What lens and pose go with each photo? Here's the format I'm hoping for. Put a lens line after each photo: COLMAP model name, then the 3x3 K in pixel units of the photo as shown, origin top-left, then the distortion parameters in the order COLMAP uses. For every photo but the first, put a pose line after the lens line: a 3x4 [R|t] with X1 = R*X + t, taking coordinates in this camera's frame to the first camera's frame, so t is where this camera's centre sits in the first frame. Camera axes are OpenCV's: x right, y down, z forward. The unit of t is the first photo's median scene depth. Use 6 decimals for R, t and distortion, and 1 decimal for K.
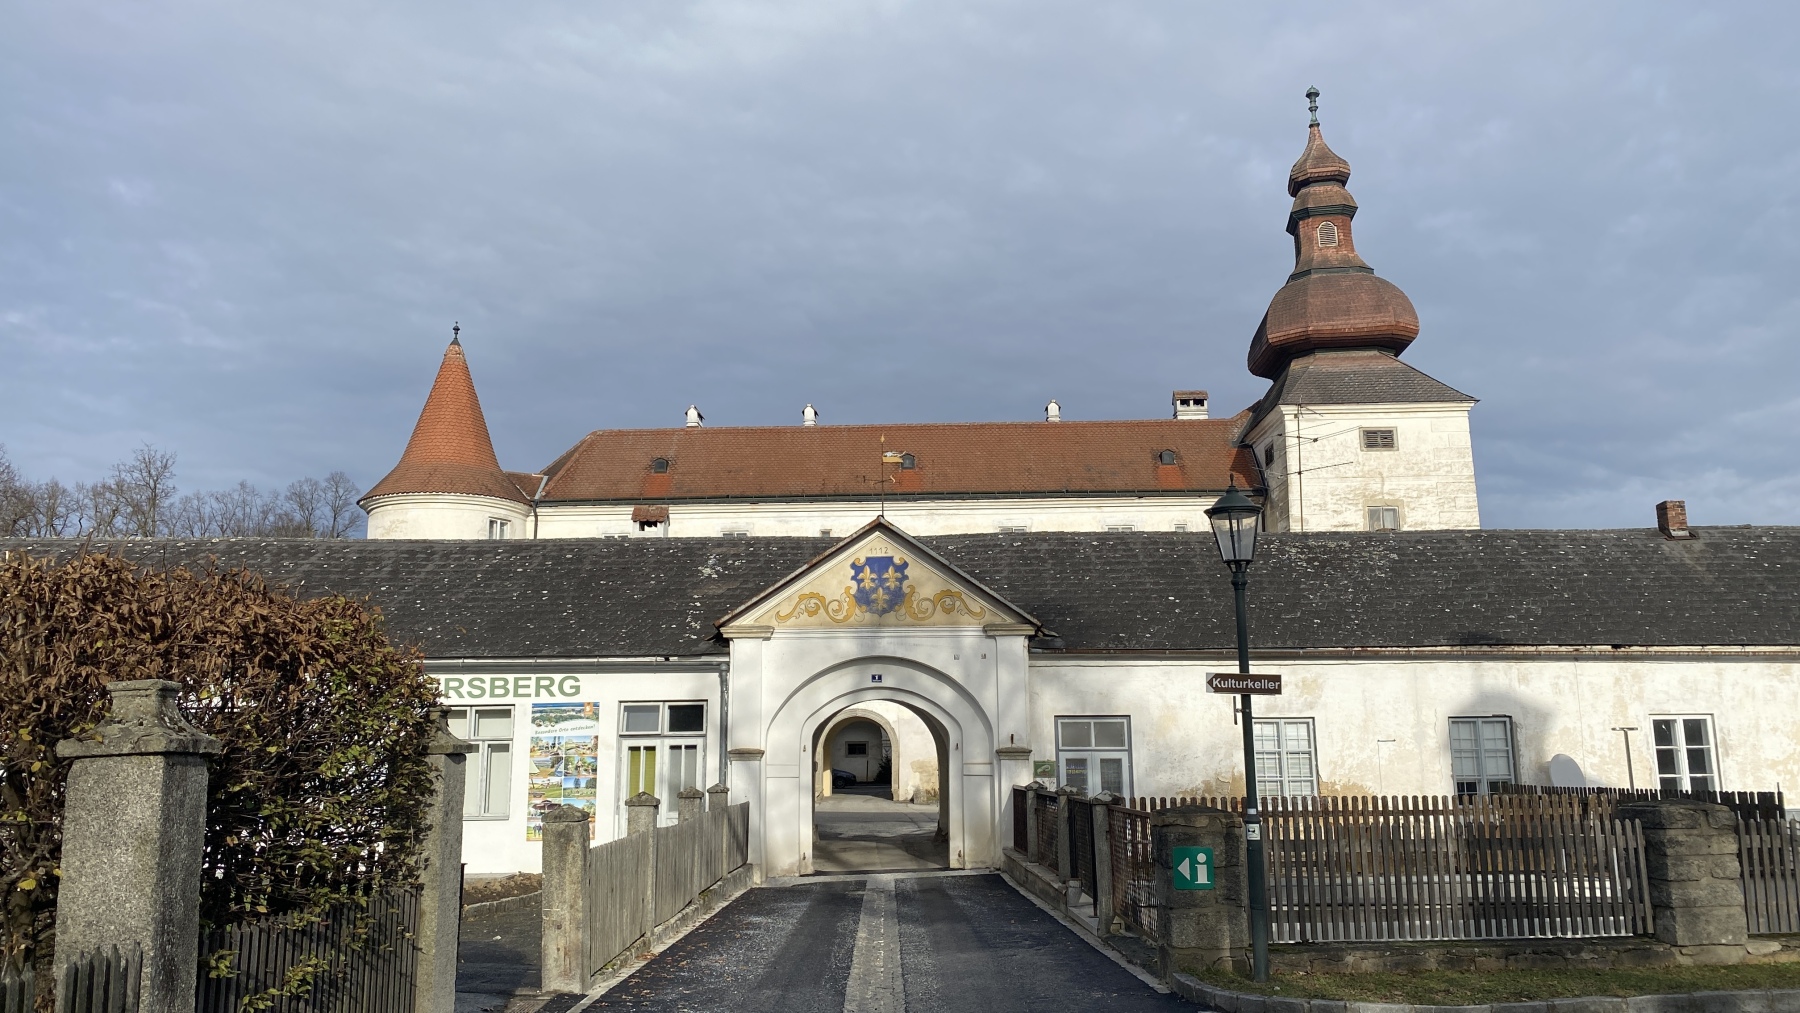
lens RADIAL K [[1350.2, 0, 900.0], [0, 1350.2, 506.5], [0, 0, 1]] dist [0.121910, -0.167912]
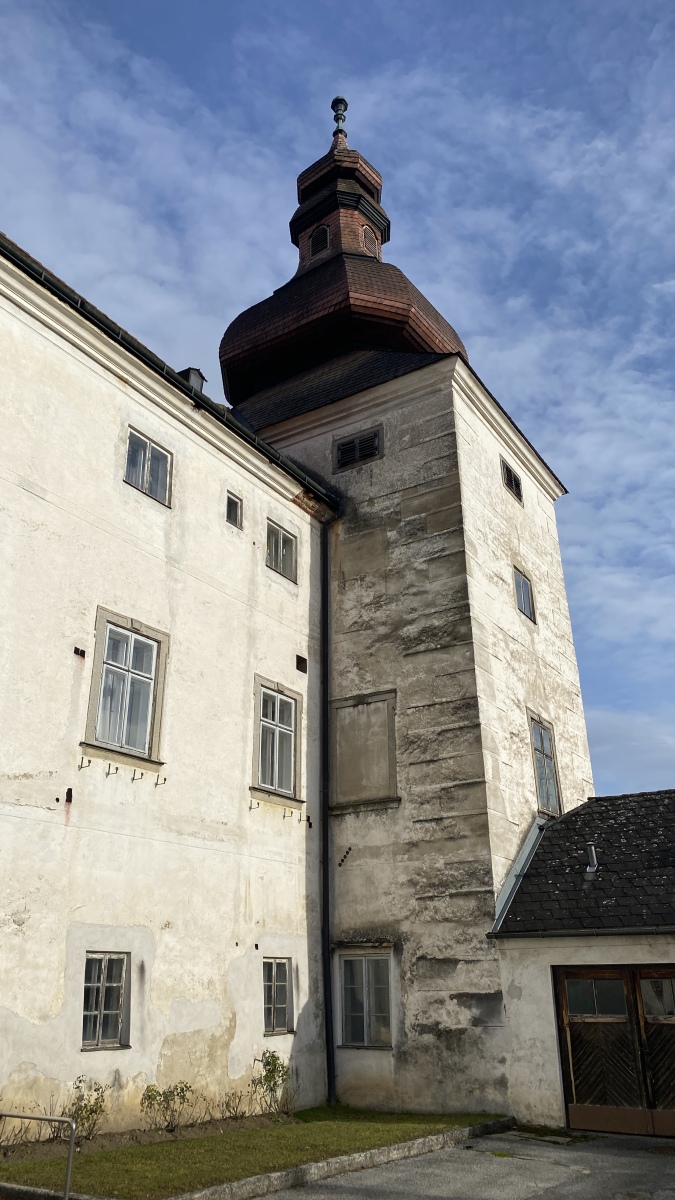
lens RADIAL K [[914.4, 0, 336.1], [0, 914.4, 584.5], [0, 0, 1]] dist [0.103809, -0.193621]
pose [[0.509959, 0.352632, 0.784597, -0.064581], [-0.159075, 0.935039, -0.316854, 0.328384], [-0.845362, 0.036773, 0.532927, 1.767597]]
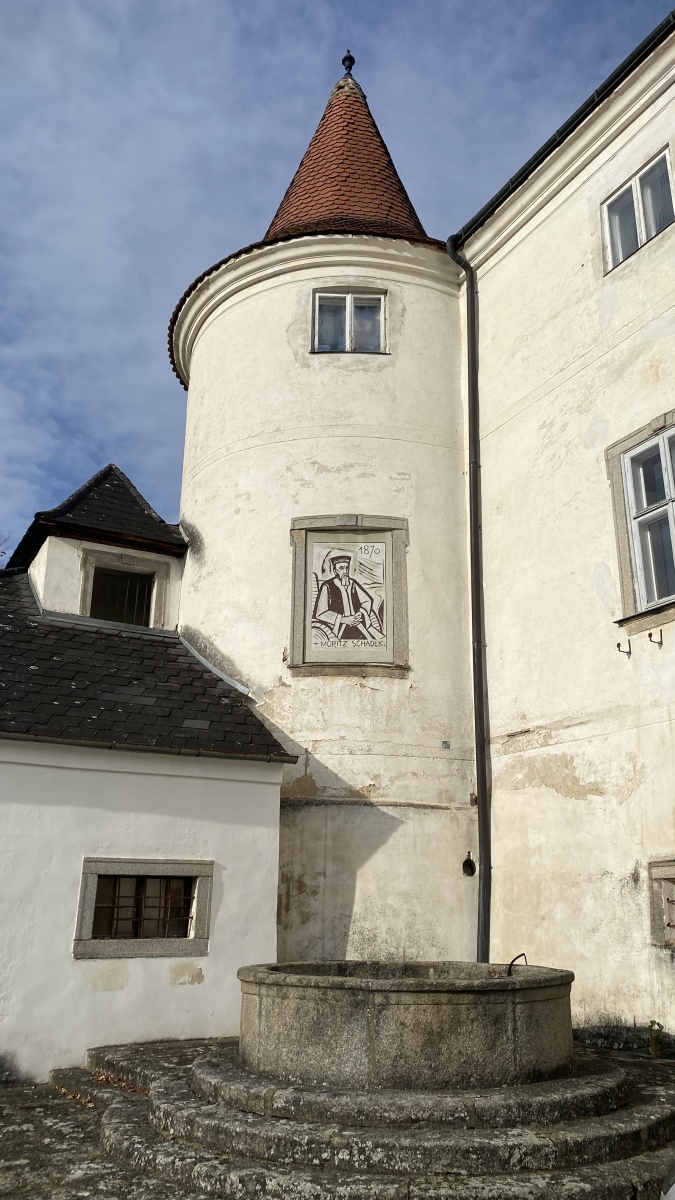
lens RADIAL K [[919.3, 0, 319.5], [0, 919.3, 606.6], [0, 0, 1]] dist [0.121693, -0.276522]
pose [[0.502192, -0.265558, -0.822971, -0.220543], [0.138739, 0.964095, -0.226436, 0.350040], [0.853554, -0.000464, 0.521004, 1.887710]]
